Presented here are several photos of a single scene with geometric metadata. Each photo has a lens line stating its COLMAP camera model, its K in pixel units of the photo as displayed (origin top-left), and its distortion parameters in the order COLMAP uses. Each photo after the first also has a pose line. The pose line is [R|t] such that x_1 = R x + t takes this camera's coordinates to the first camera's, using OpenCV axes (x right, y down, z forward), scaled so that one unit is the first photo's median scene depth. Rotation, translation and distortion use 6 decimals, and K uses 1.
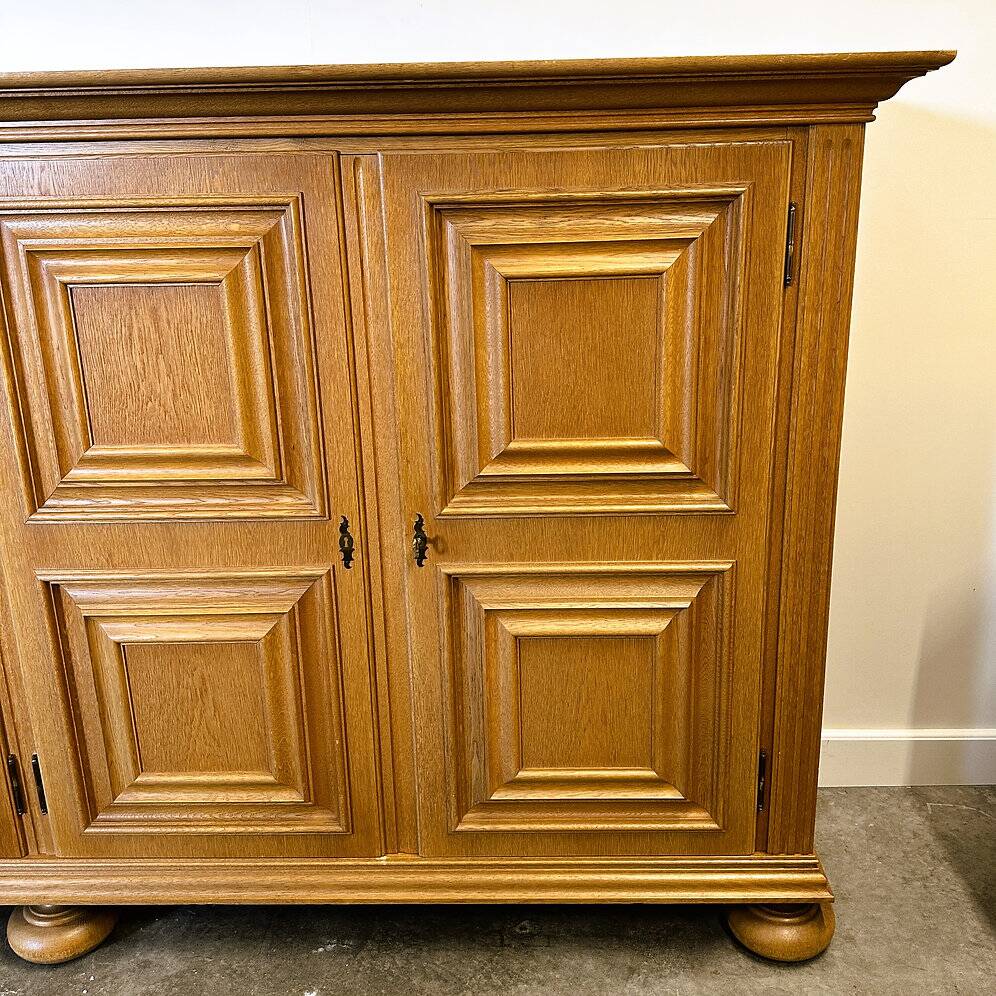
lens RADIAL K [[988.0, 0, 527.9], [0, 988.0, 466.6], [0, 0, 1]] dist [0.087999, 0.000000]
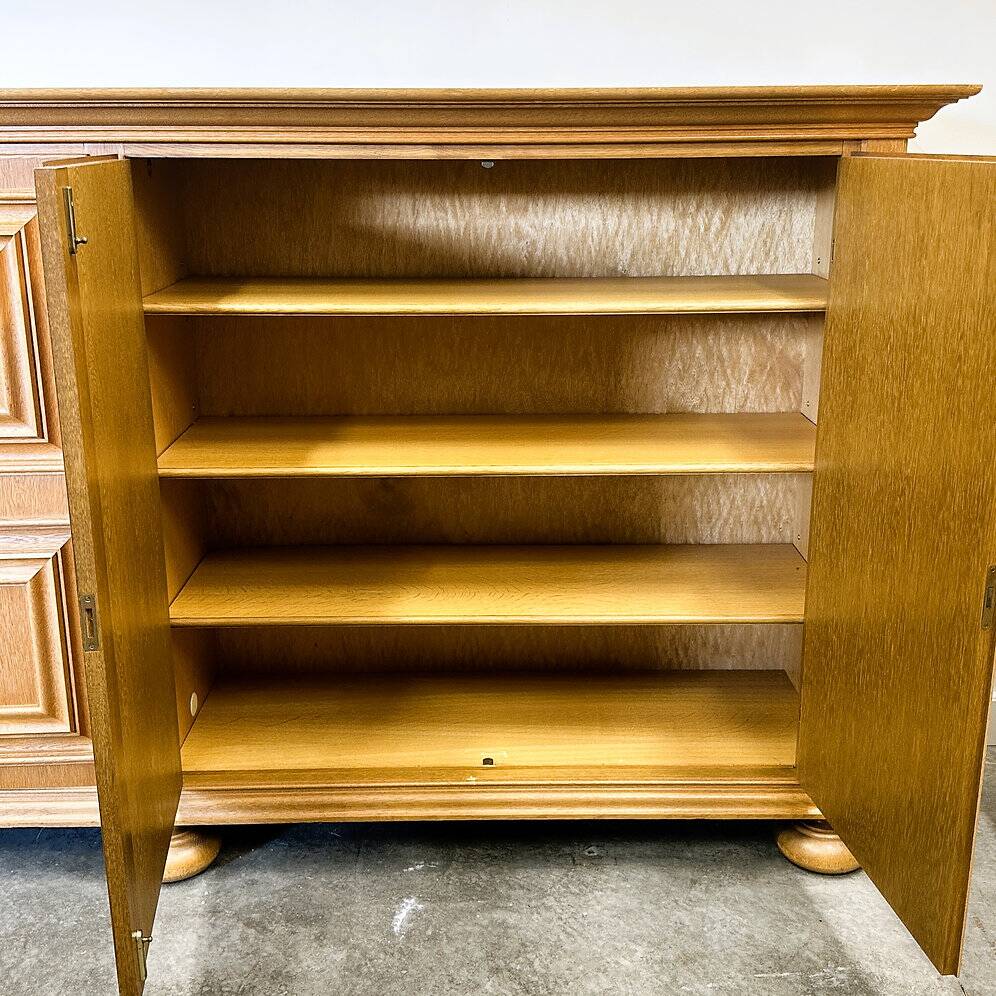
lens RADIAL K [[1199.1, 0, 513.5], [0, 1199.1, 476.0], [0, 0, 1]] dist [0.133199, 0.000000]
pose [[0.998985, 0.006076, 0.044638, -0.183249], [-0.005227, 0.999804, -0.019093, 0.086924], [-0.044745, 0.018841, 0.998821, -0.404909]]
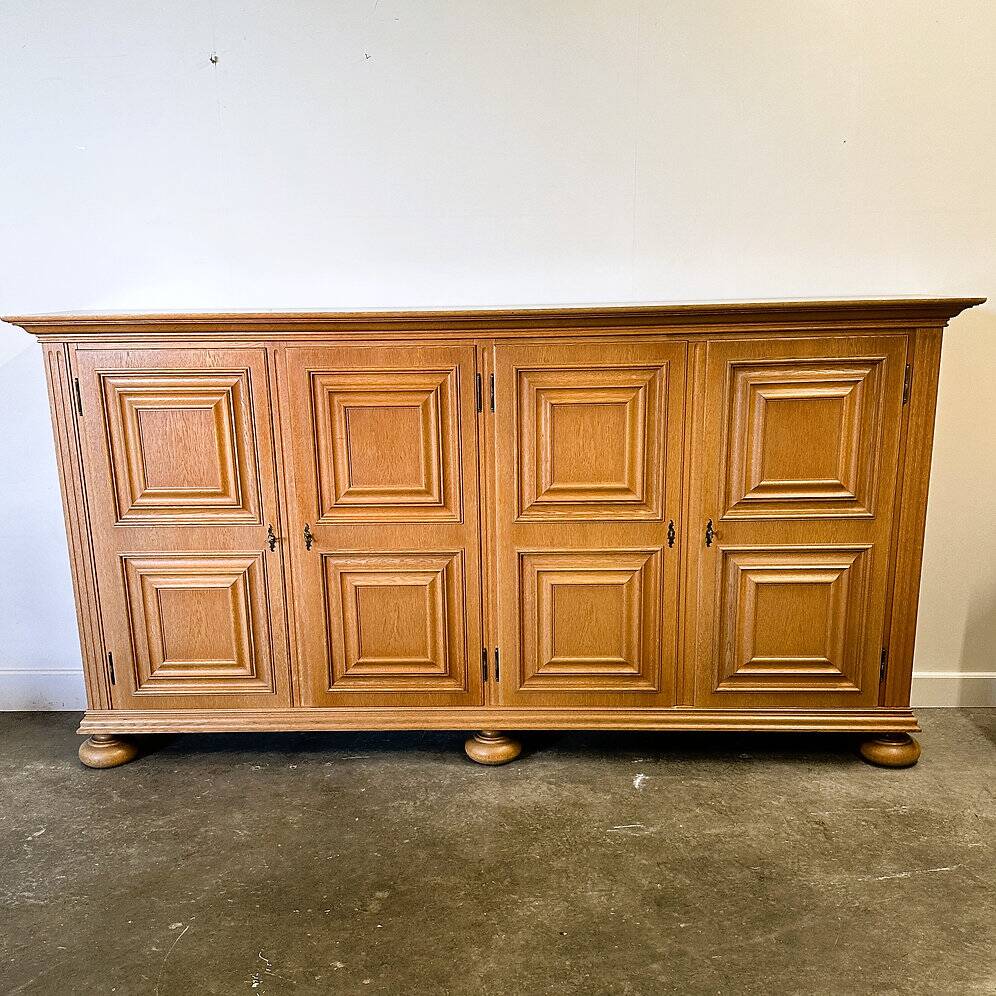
lens RADIAL K [[1133.2, 0, 491.5], [0, 1133.2, 576.6], [0, 0, 1]] dist [0.158506, 0.000000]
pose [[0.999976, 0.006943, 0.000188, -0.559233], [-0.006935, 0.999587, -0.027892, 0.234970], [-0.000382, 0.027890, 0.999611, -1.305838]]
